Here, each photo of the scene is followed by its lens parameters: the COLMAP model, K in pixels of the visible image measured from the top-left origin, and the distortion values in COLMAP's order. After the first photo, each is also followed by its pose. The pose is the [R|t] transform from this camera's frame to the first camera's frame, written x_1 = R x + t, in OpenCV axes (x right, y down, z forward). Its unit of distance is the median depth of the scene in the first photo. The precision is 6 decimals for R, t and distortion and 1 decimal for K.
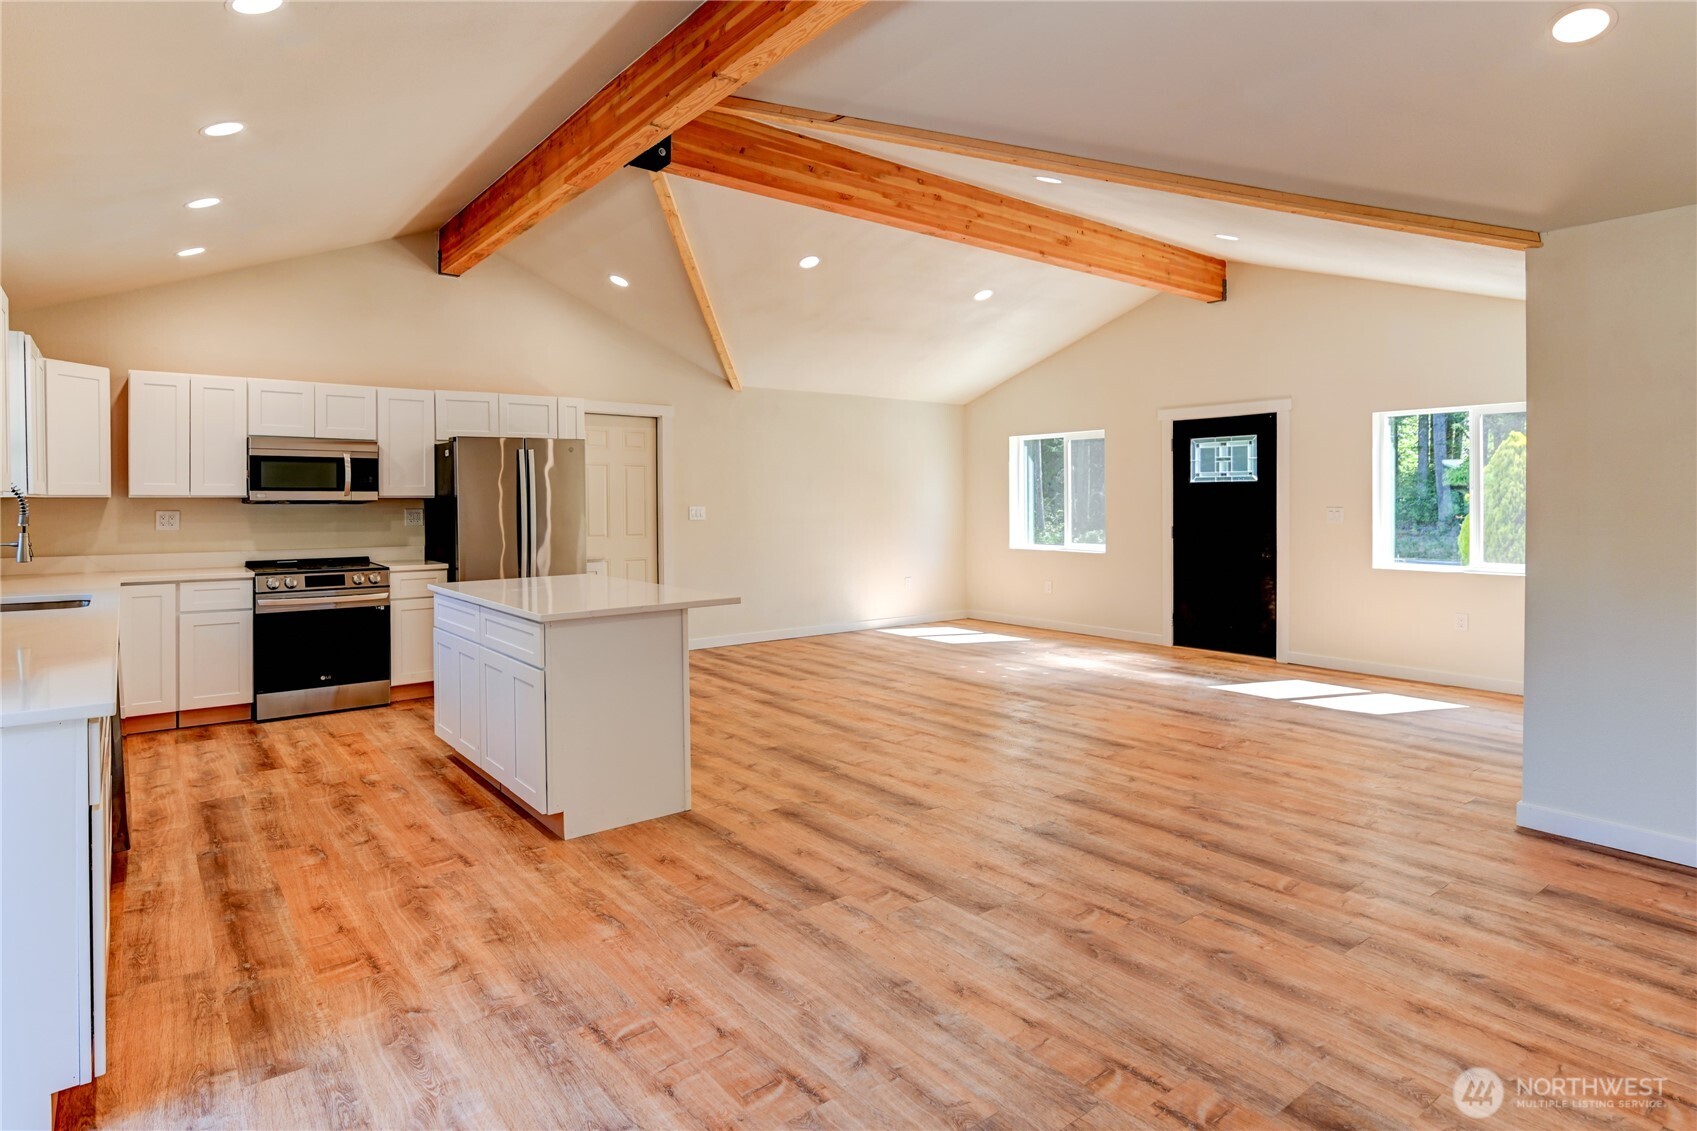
lens RADIAL K [[903.3, 0, 790.4], [0, 903.3, 511.0], [0, 0, 1]] dist [0.000768, -0.003293]
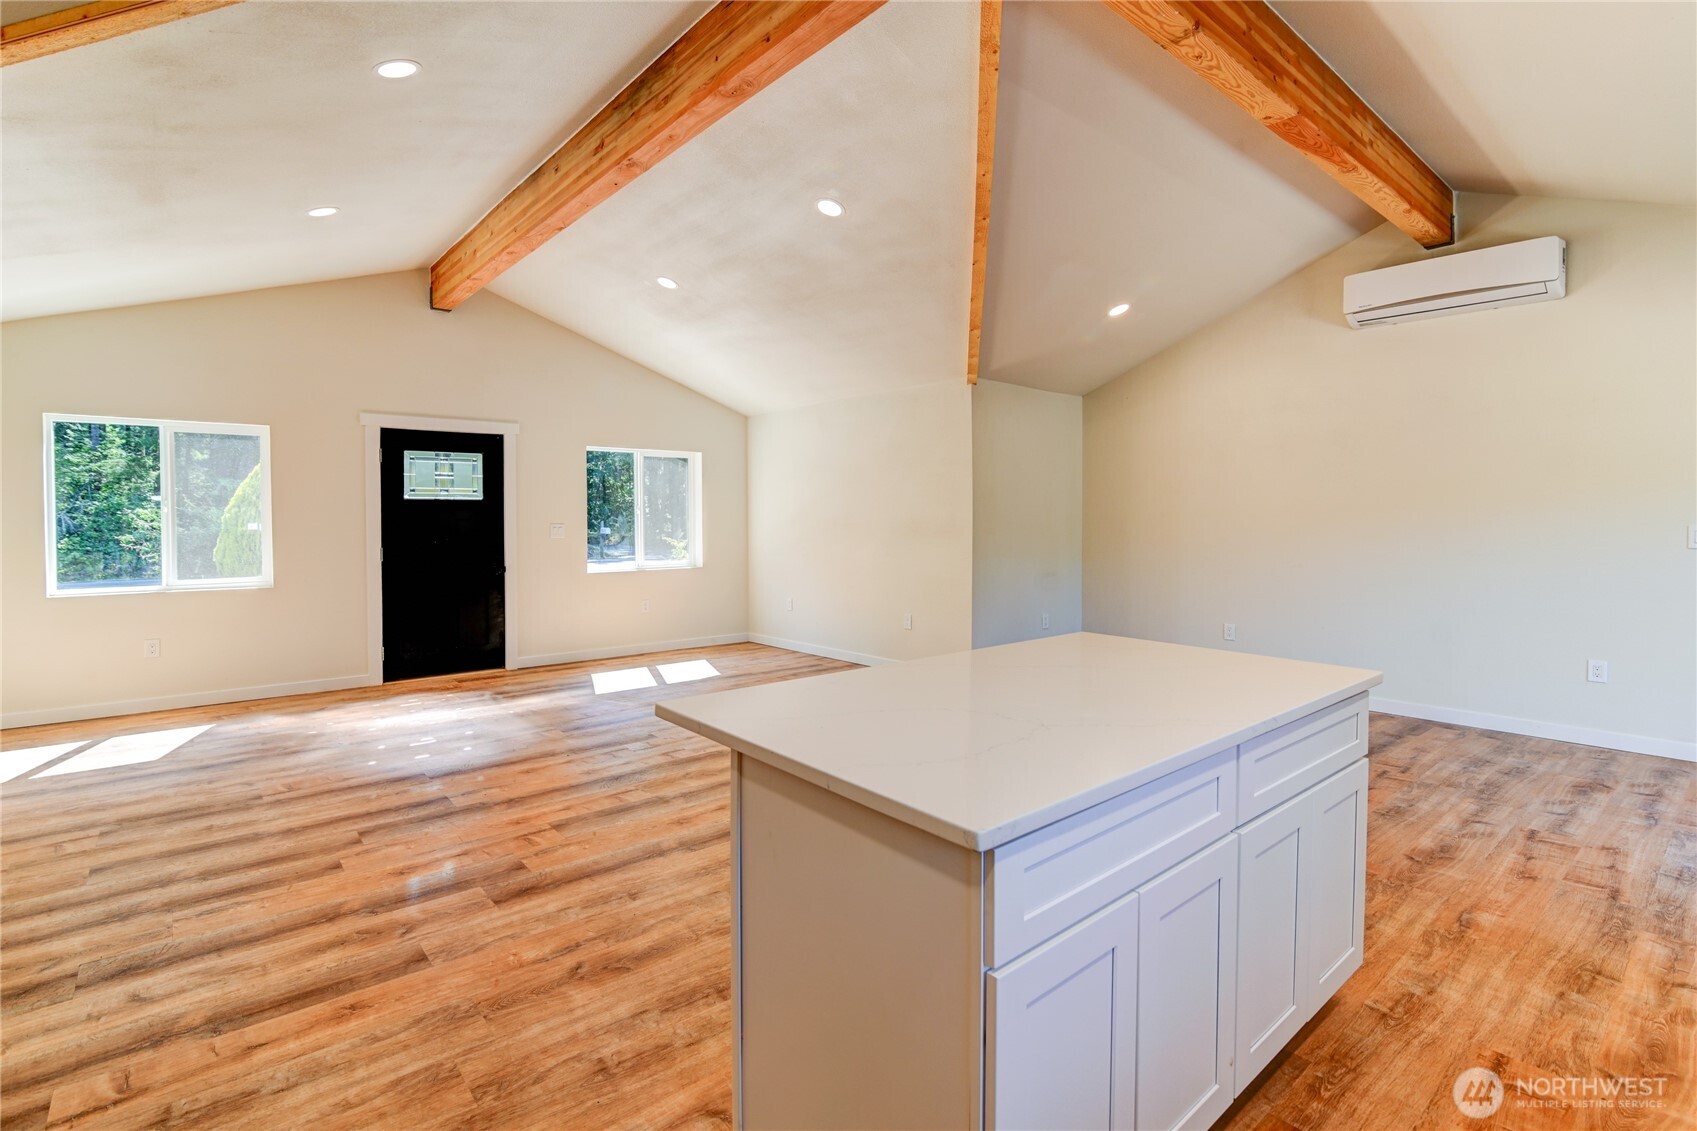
lens RADIAL K [[796.4, 0, 830.9], [0, 796.4, 492.7], [0, 0, 1]] dist [-0.016020, 0.001672]
pose [[-0.058274, 0.038428, 0.997561, -0.571996], [0.017137, 0.999150, -0.037488, -0.000584], [-0.998154, 0.014911, -0.058883, 0.954626]]
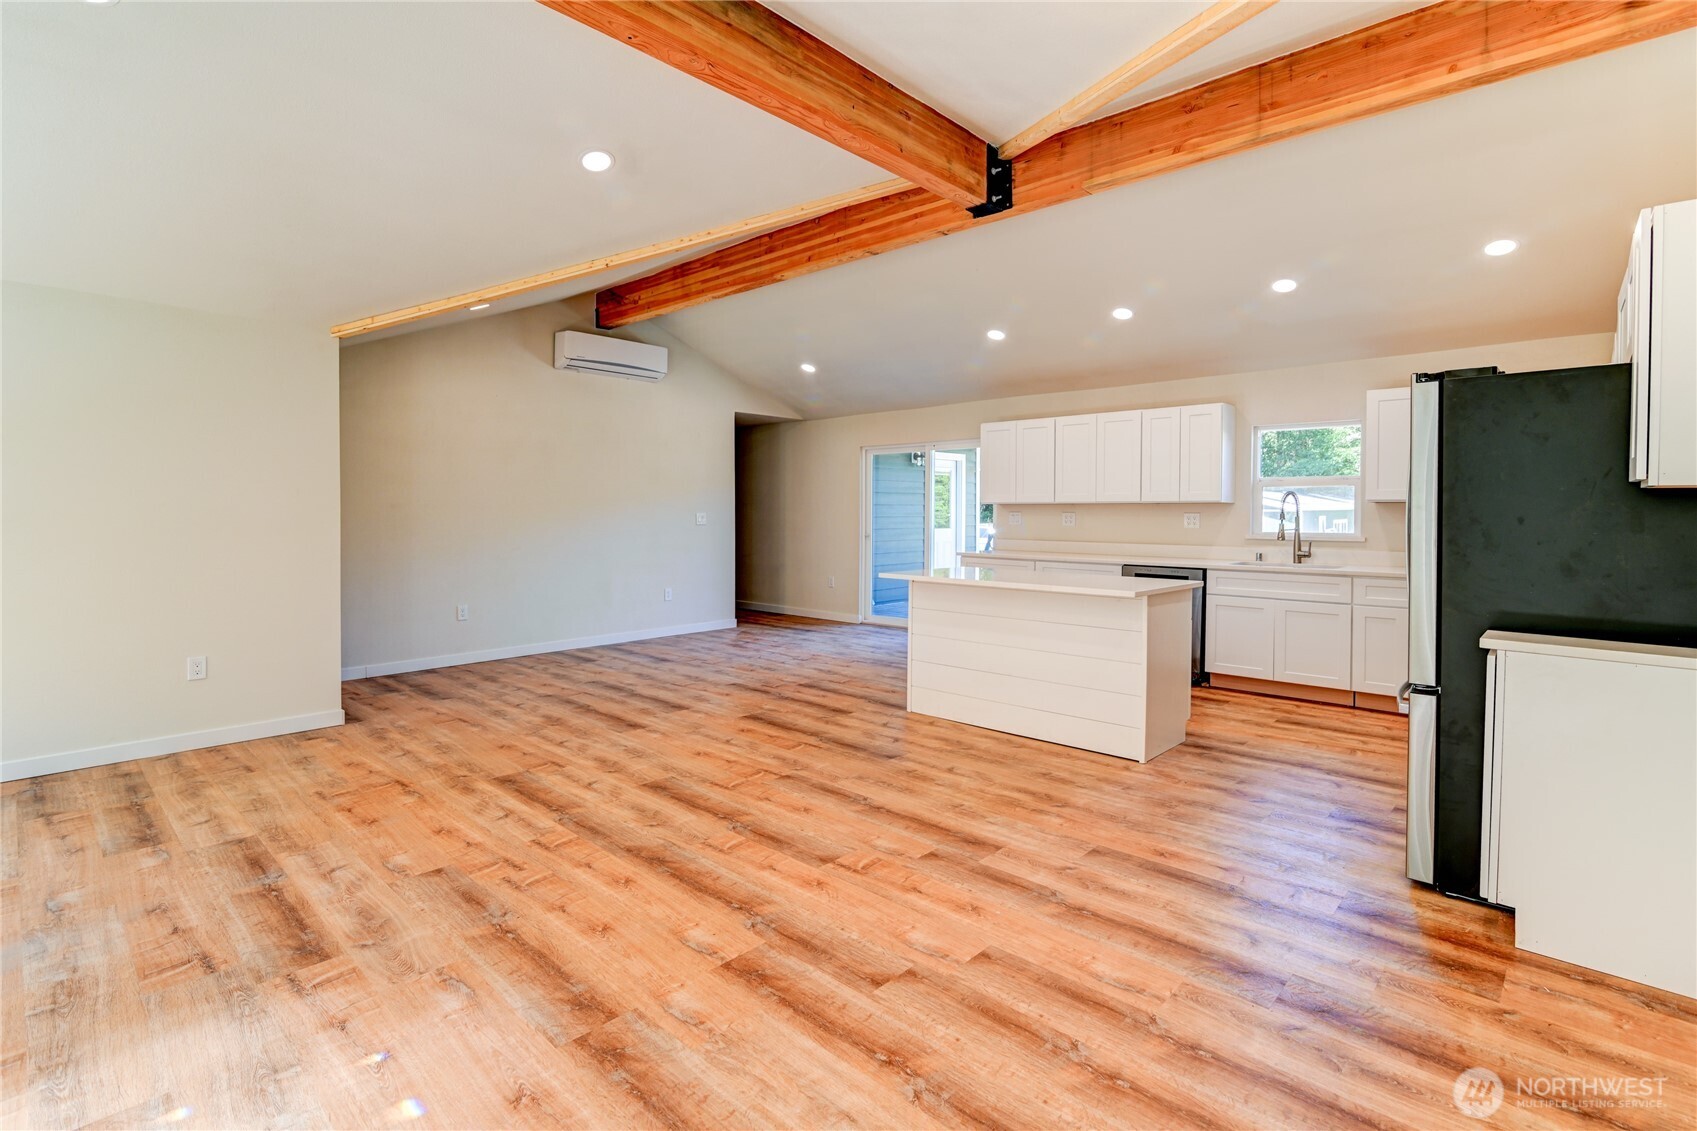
lens RADIAL K [[816.3, 0, 855.5], [0, 816.3, 514.2], [0, 0, 1]] dist [-0.006617, -0.000758]
pose [[-0.981371, 0.003967, -0.192079, 0.170964], [0.000494, 0.999836, 0.018122, -0.014428], [0.192119, 0.017690, -0.981212, 1.698406]]
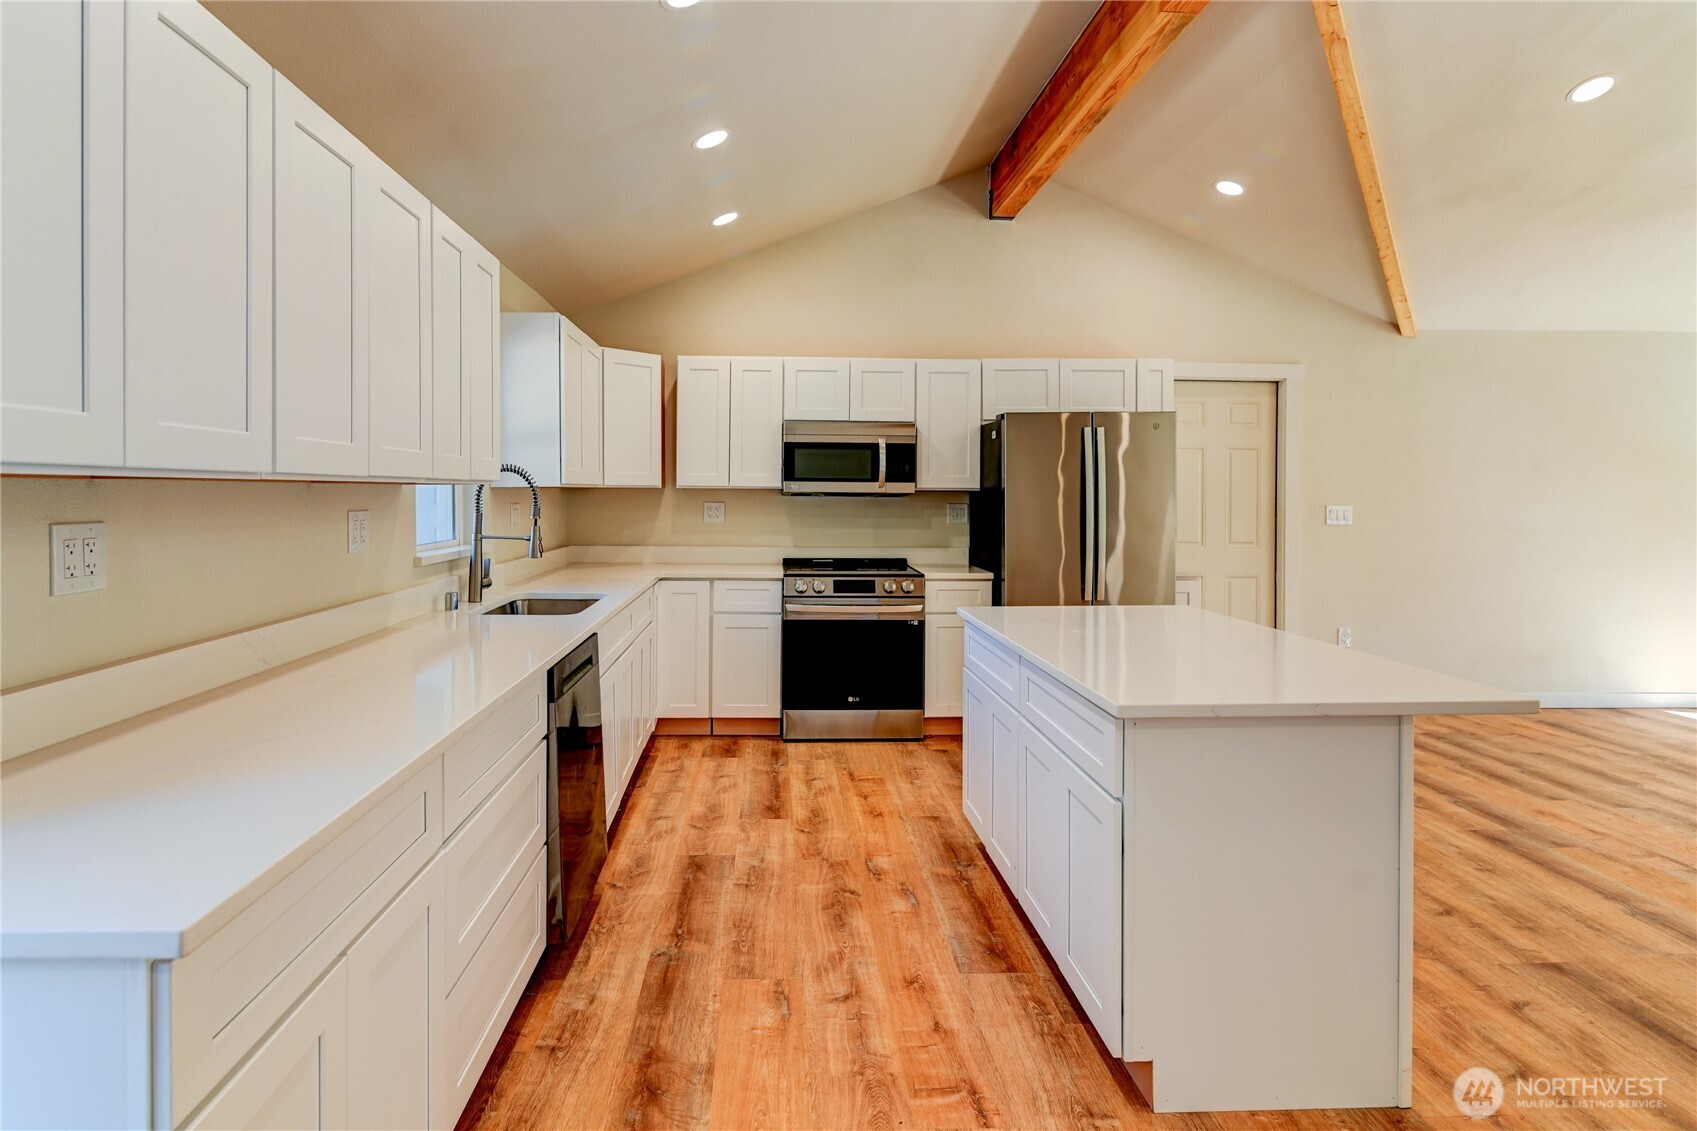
lens RADIAL K [[903.3, 0, 794.1], [0, 903.3, 496.2], [0, 0, 1]] dist [0.000768, -0.003293]
pose [[0.823086, 0.011065, -0.567809, -0.082850], [-0.016592, 0.999852, -0.004567, -0.003759], [0.567674, 0.013180, 0.823148, 0.282840]]
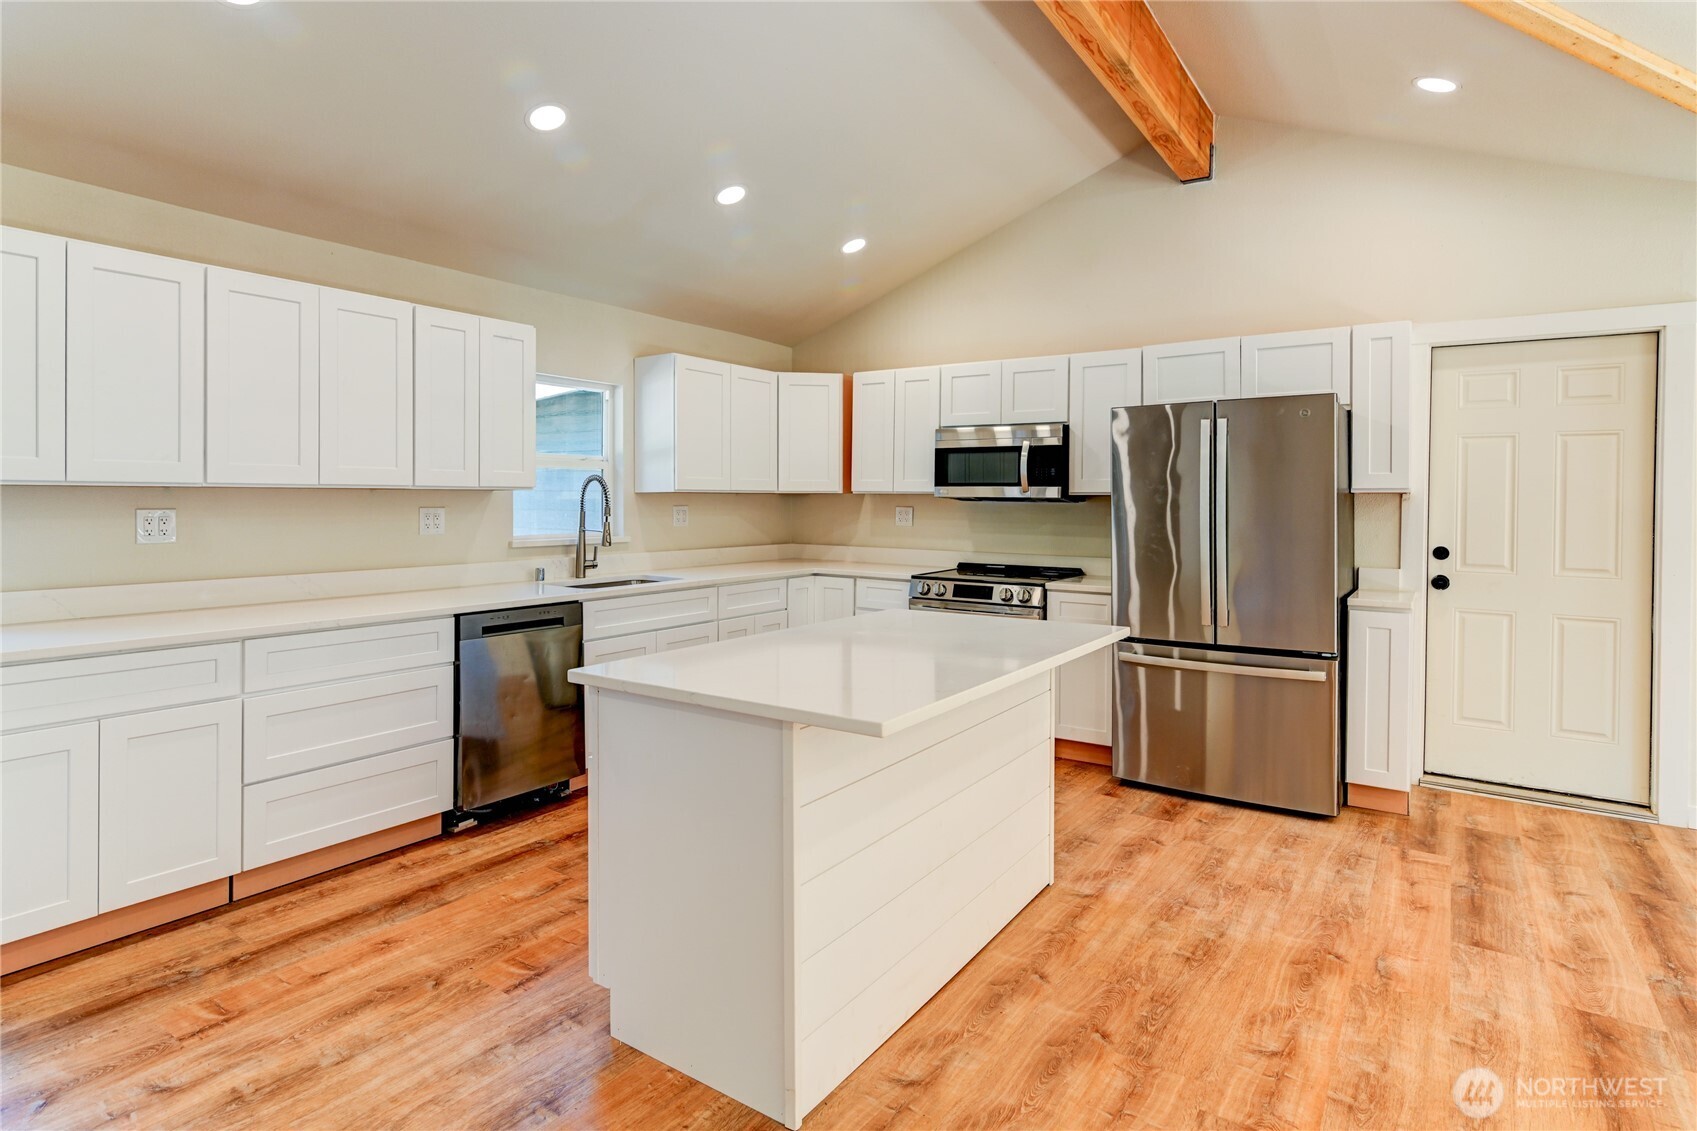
lens RADIAL K [[903.3, 0, 792.3], [0, 903.3, 500.1], [0, 0, 1]] dist [0.000768, -0.003293]
pose [[0.302328, 0.010201, -0.953149, 0.260692], [-0.021050, 0.999770, 0.004023, -0.009576], [0.952971, 0.018848, 0.302474, 0.625860]]
